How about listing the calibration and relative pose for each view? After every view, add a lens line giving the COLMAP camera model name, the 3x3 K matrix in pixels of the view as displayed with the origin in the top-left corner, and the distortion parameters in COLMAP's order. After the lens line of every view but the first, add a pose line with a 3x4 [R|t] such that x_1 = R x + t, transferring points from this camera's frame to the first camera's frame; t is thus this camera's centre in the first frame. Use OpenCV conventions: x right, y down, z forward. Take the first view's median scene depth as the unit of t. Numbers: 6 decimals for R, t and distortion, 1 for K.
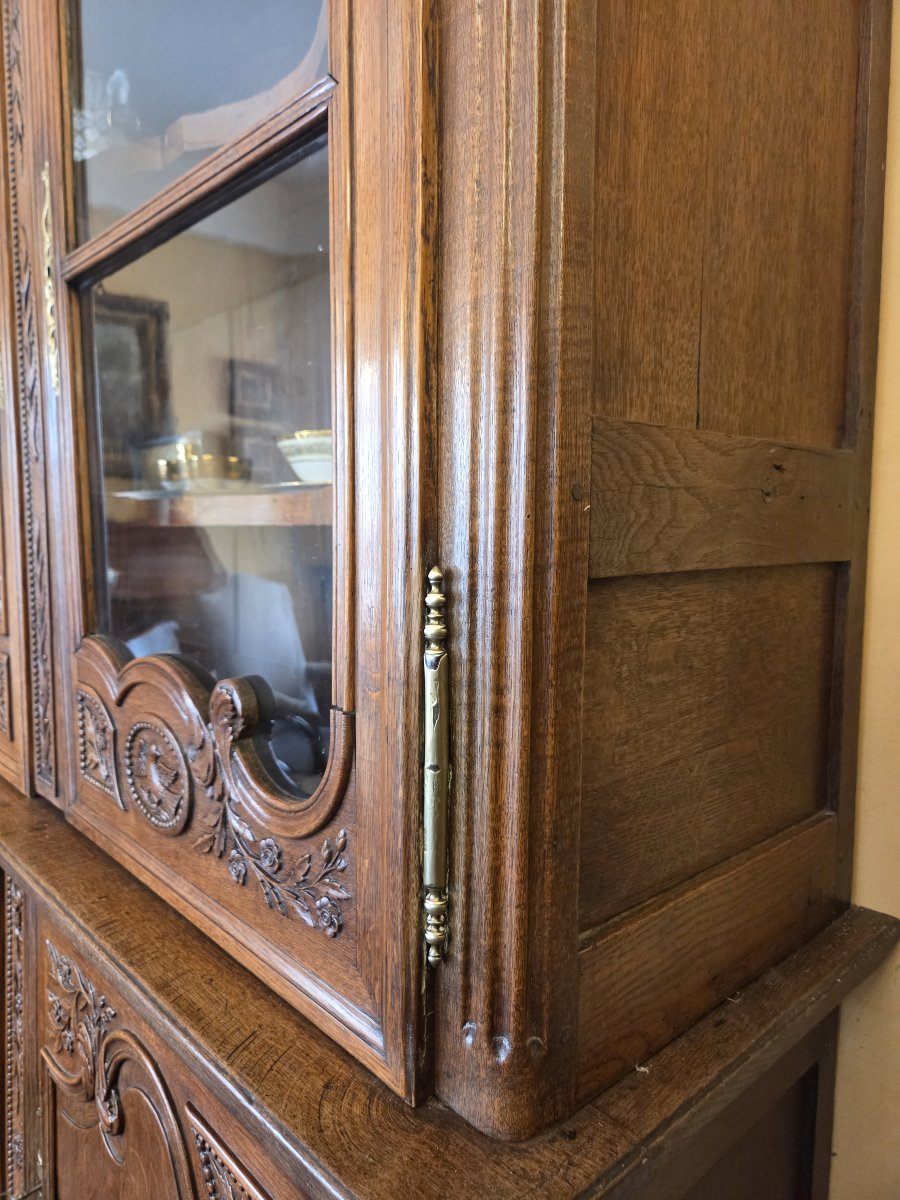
lens RADIAL K [[829.2, 0, 426.6], [0, 829.2, 601.6], [0, 0, 1]] dist [0.067382, -0.071625]
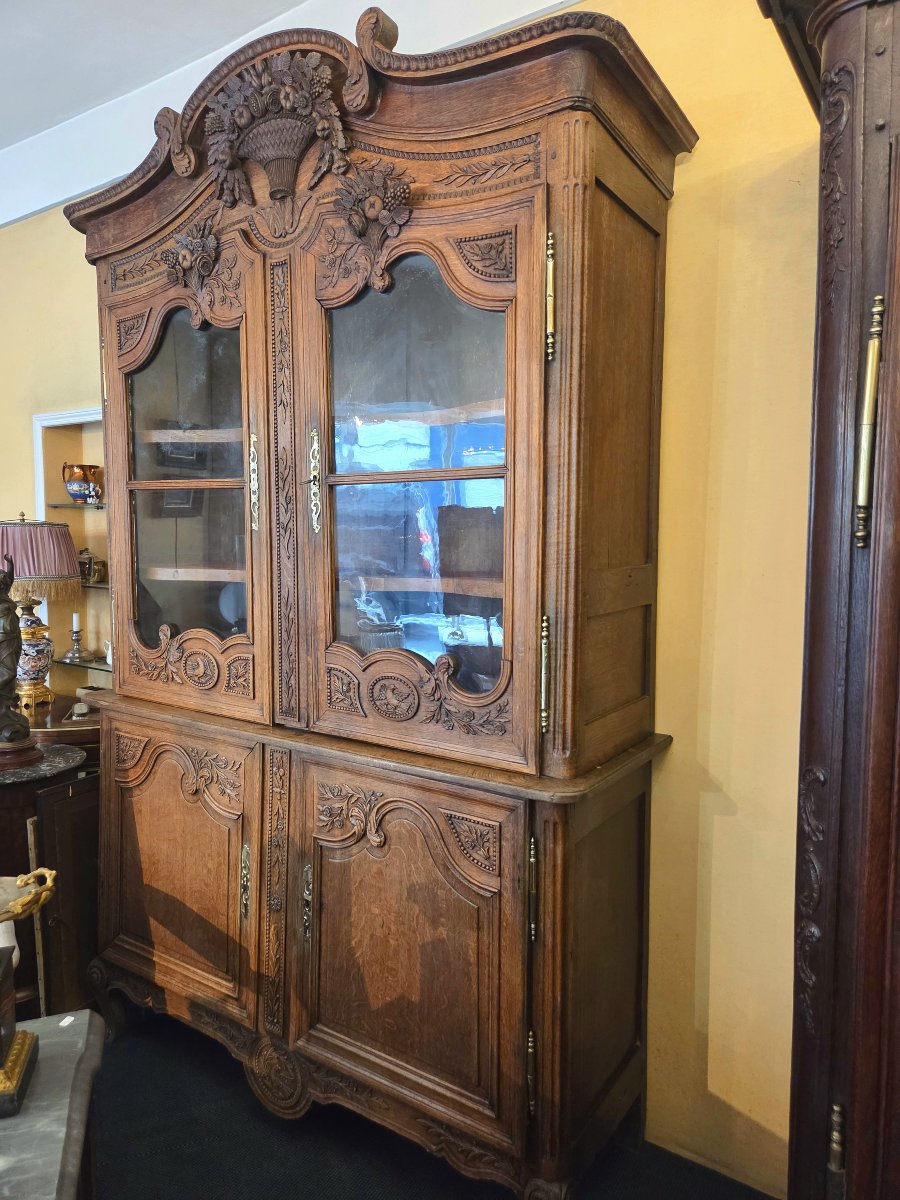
lens RADIAL K [[849.0, 0, 415.4], [0, 849.0, 592.9], [0, 0, 1]] dist [0.053000, -0.004623]
pose [[0.976178, -0.023065, 0.215740, -1.237402], [0.025605, 0.999632, -0.008987, -0.114130], [-0.215453, 0.014297, 0.976409, -2.266351]]
